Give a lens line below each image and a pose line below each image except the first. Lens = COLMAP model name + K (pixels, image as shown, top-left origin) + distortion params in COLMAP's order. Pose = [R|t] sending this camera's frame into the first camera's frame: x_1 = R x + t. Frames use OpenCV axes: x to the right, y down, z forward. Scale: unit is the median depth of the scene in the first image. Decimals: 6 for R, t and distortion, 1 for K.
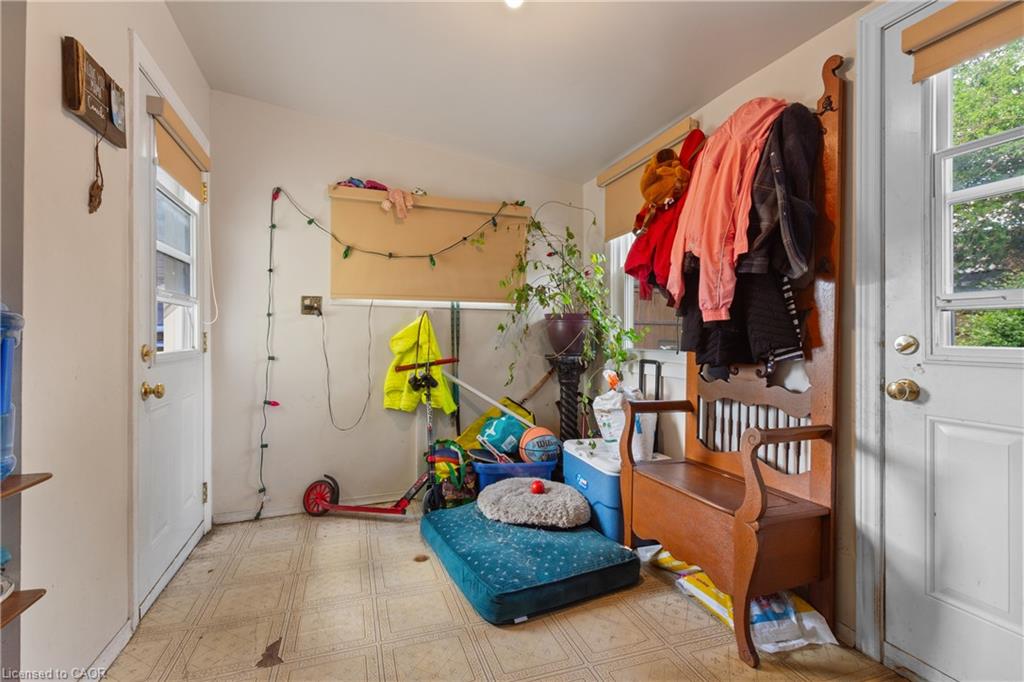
lens RADIAL K [[442.4, 0, 515.6], [0, 442.4, 337.6], [0, 0, 1]] dist [0.000700, -0.000507]
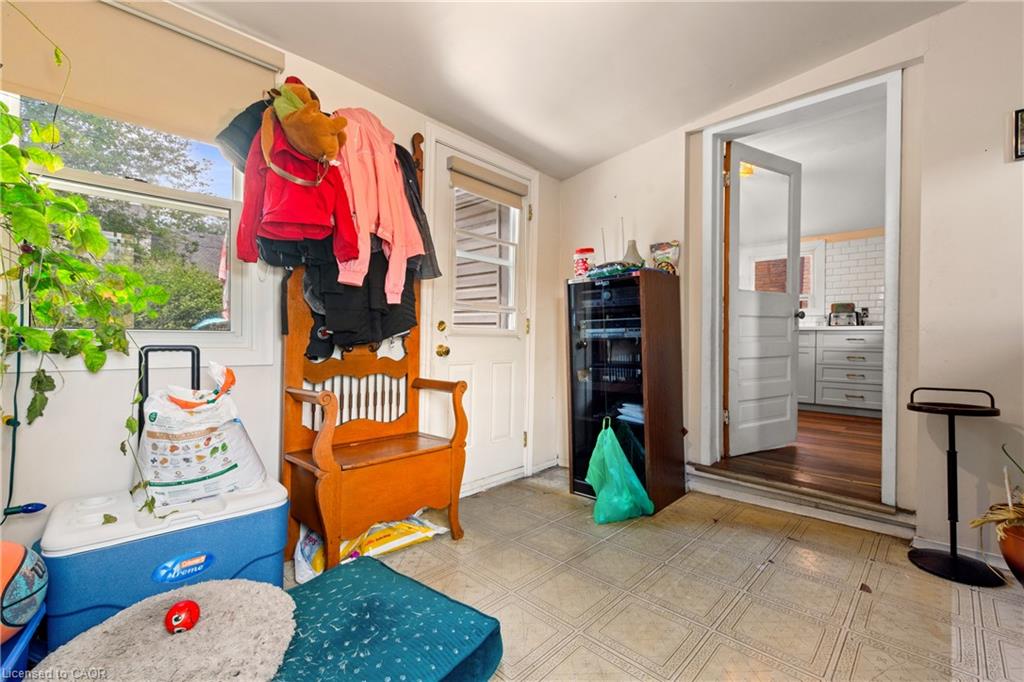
lens RADIAL K [[442.4, 0, 515.6], [0, 442.4, 337.6], [0, 0, 1]] dist [0.000700, -0.000507]
pose [[-0.421351, -0.011830, 0.906821, -0.734783], [-0.015152, 0.999867, 0.006004, 0.038147], [-0.906771, -0.011210, -0.421474, 1.198860]]
